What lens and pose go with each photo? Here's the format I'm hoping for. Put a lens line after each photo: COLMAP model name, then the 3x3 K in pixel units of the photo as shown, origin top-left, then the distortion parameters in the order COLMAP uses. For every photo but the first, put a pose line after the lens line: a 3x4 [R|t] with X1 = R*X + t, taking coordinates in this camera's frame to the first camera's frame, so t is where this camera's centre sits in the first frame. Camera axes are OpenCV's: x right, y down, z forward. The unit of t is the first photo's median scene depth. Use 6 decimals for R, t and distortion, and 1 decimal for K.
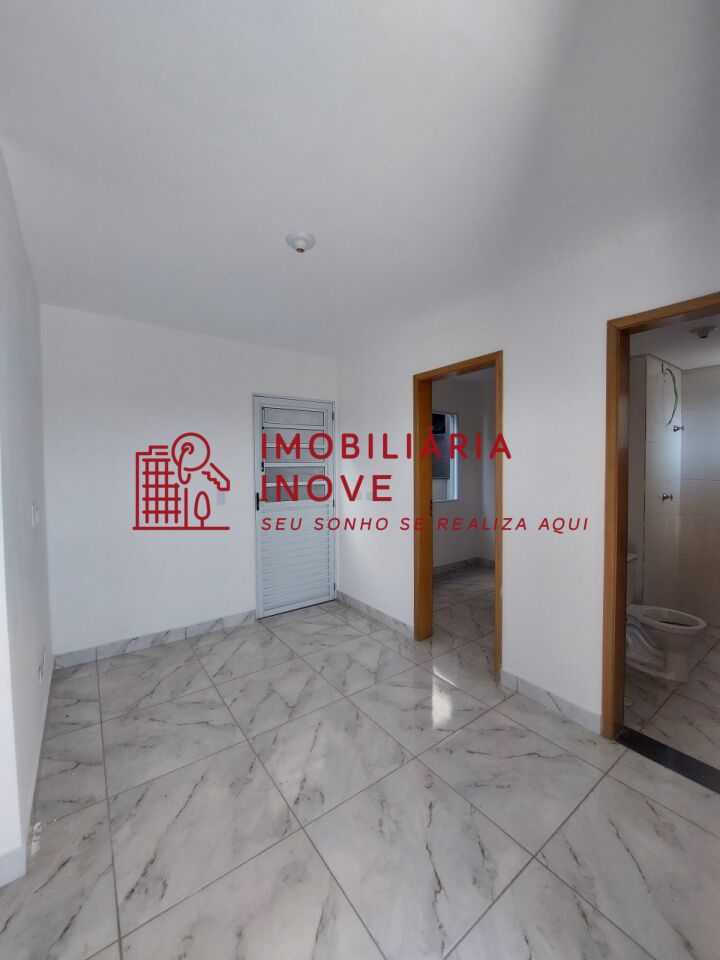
lens RADIAL K [[385.2, 0, 366.7], [0, 385.2, 476.4], [0, 0, 1]] dist [-0.021590, 0.001702]
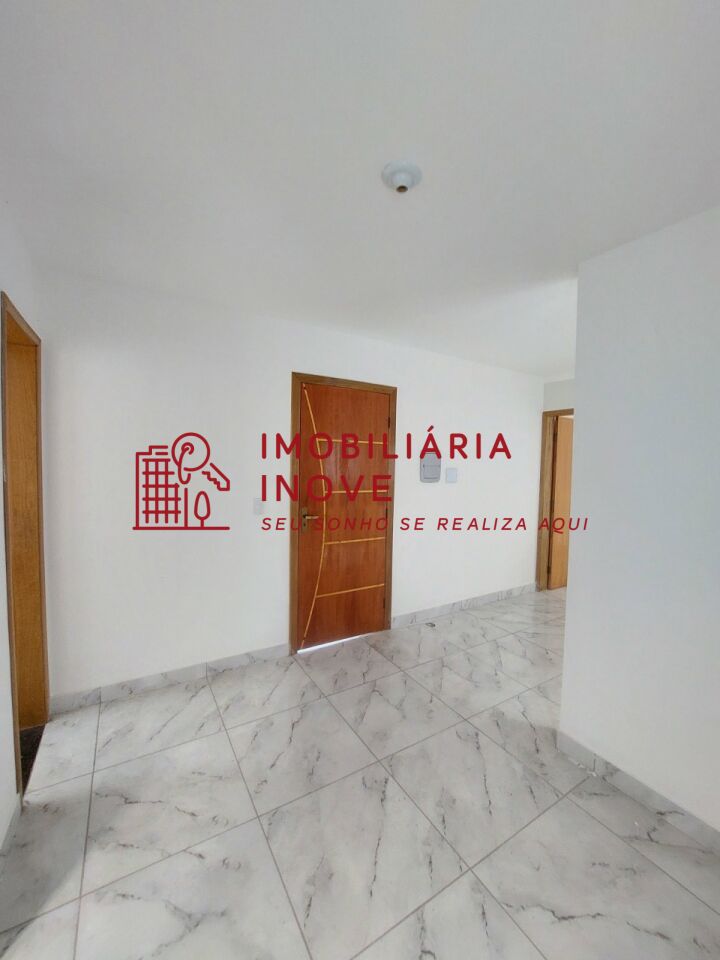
lens RADIAL K [[385.2, 0, 366.2], [0, 385.2, 480.9], [0, 0, 1]] dist [-0.021590, 0.001702]
pose [[-0.996233, -0.016957, 0.085045, -0.180273], [-0.009397, 0.996030, 0.088517, -0.106711], [-0.086208, 0.087384, -0.992437, 1.794347]]
